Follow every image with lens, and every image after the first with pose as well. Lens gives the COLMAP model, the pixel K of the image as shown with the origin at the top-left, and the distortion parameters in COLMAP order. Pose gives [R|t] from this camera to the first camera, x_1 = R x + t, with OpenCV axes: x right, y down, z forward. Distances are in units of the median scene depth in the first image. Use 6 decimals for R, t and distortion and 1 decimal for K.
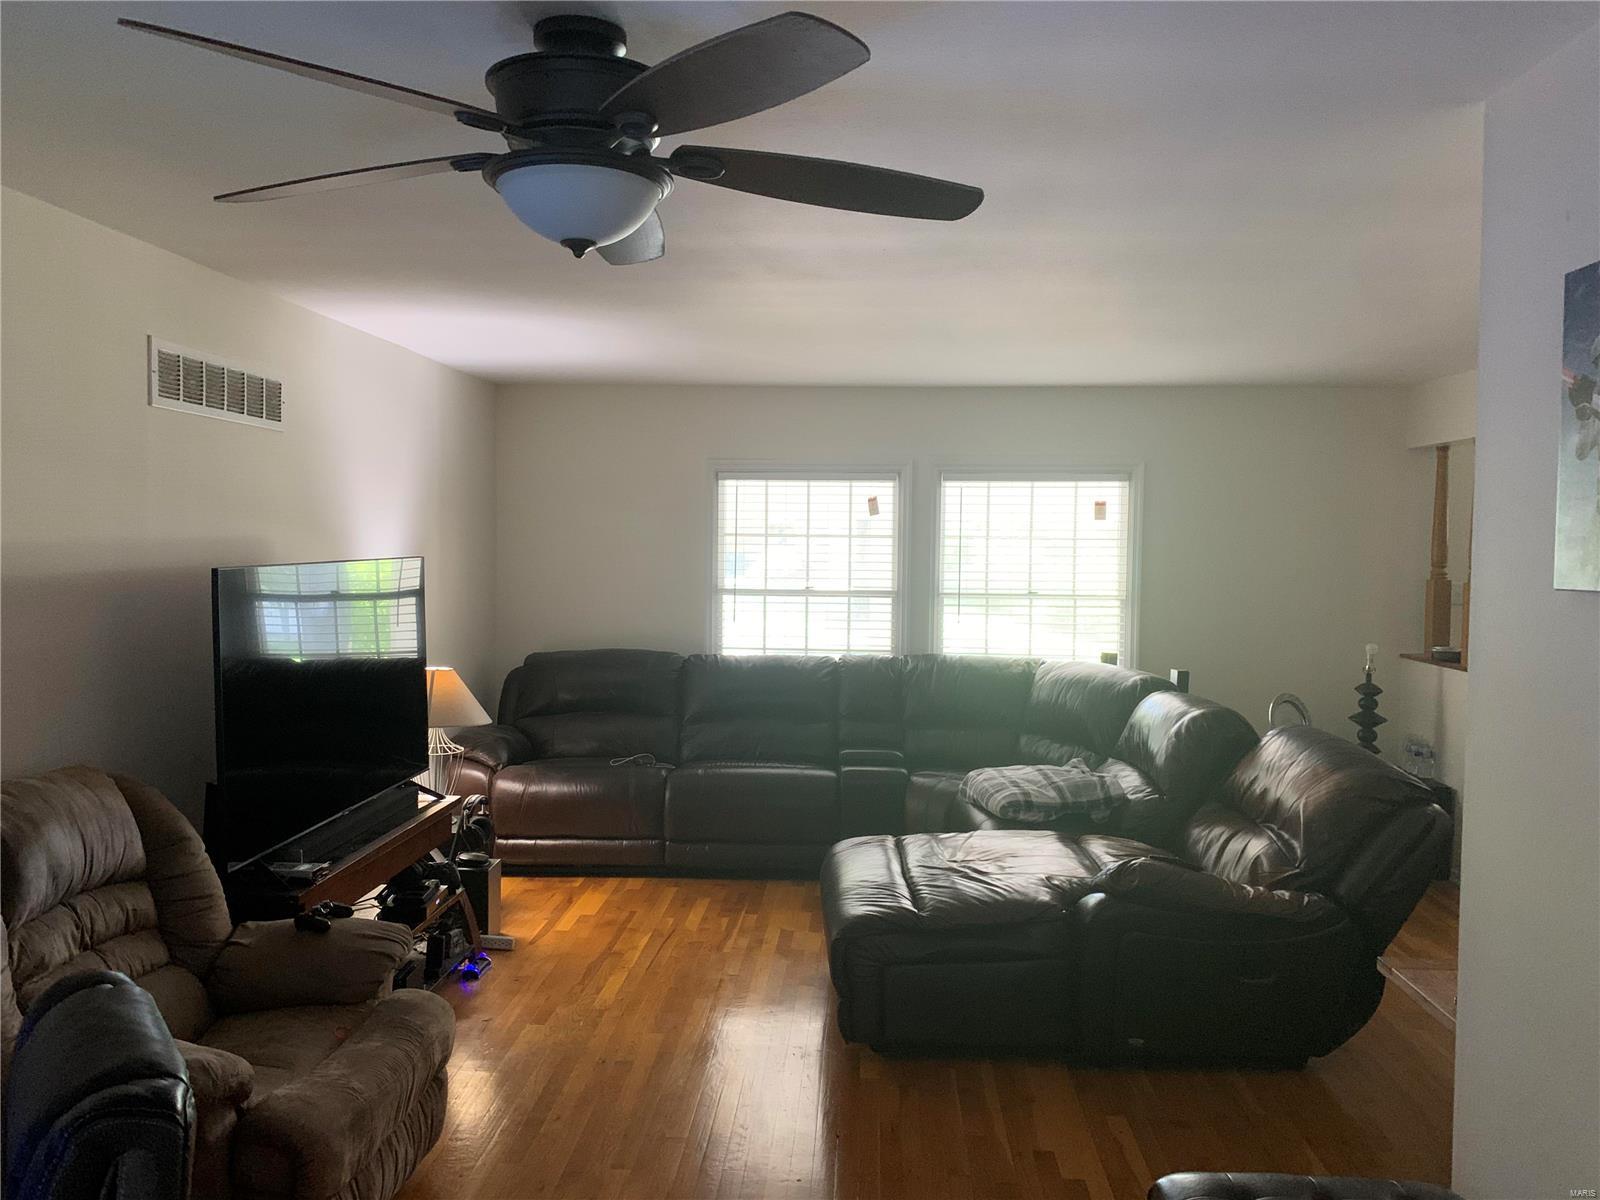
lens RADIAL K [[1209.4, 0, 800.0], [0, 1209.4, 600.0], [0, 0, 1]] dist [0.020951, -0.018344]
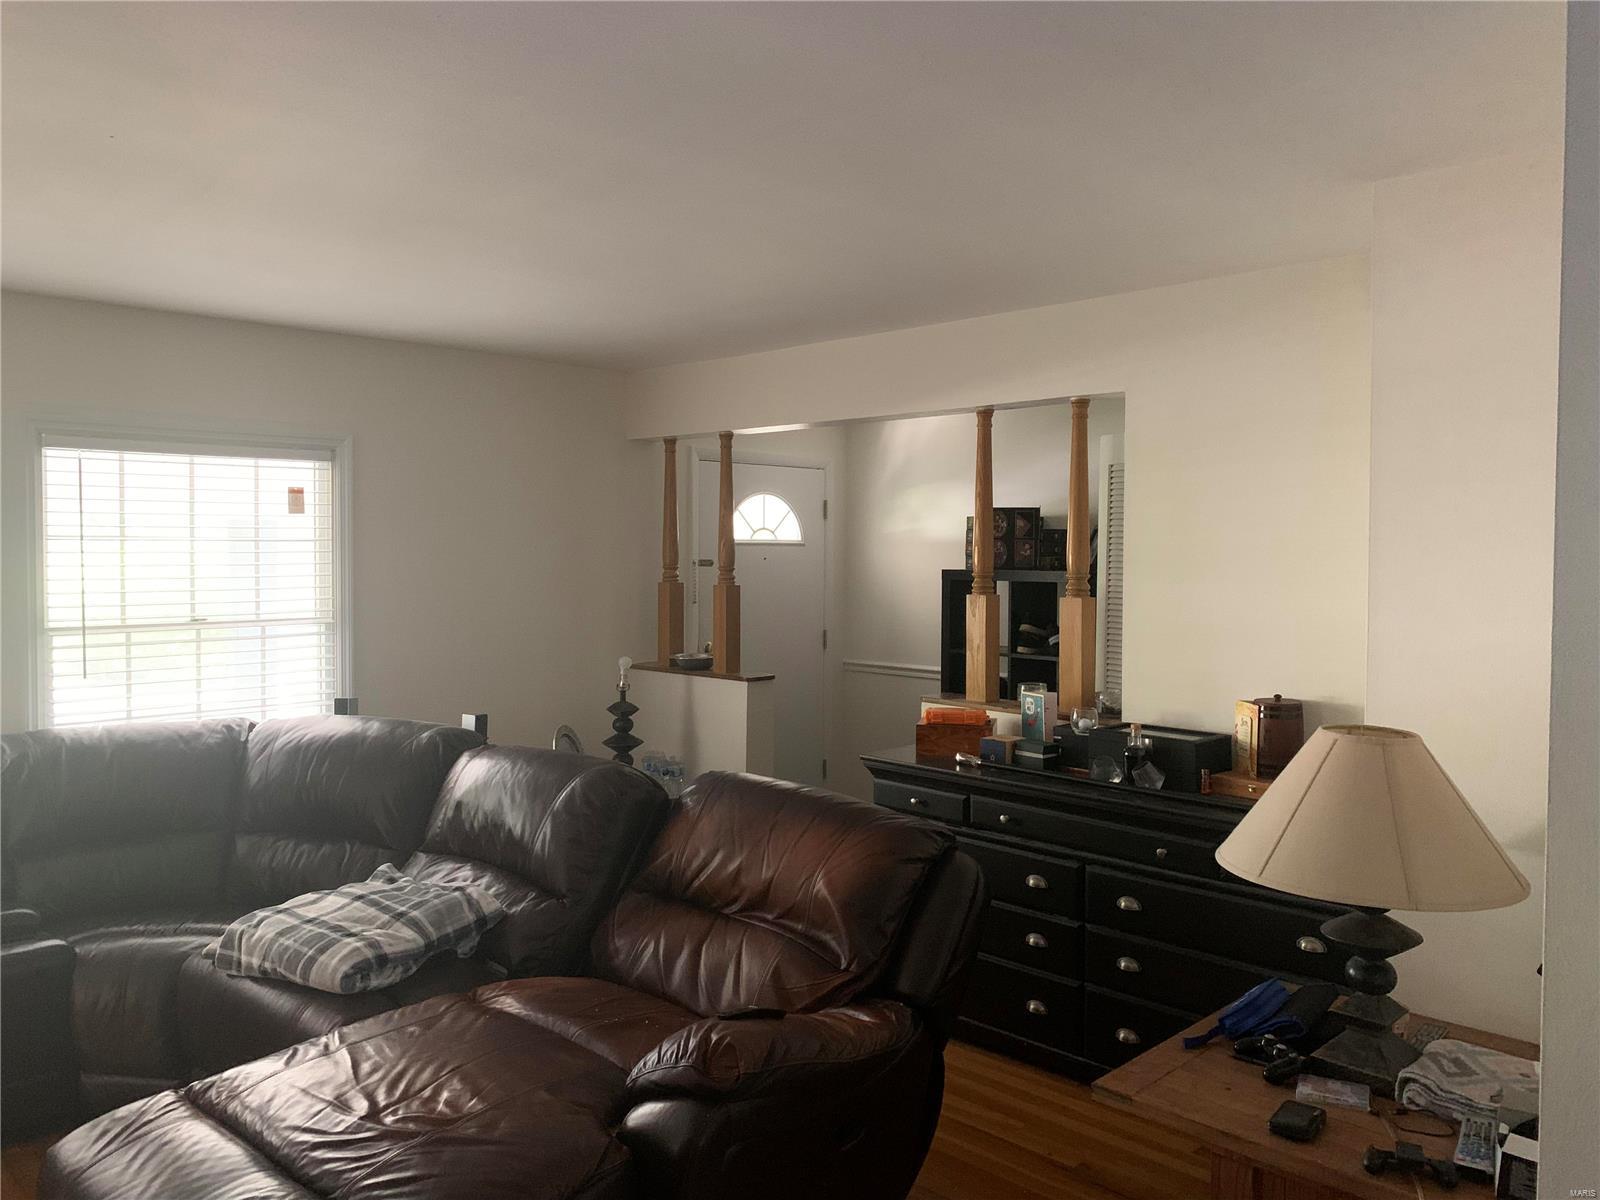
lens RADIAL K [[1209.4, 0, 800.0], [0, 1209.4, 600.0], [0, 0, 1]] dist [0.020951, -0.018344]
pose [[0.636404, -0.045622, 0.770006, -0.126988], [0.036877, 0.998907, 0.028705, -0.026437], [-0.770474, 0.010128, 0.637391, 0.335024]]
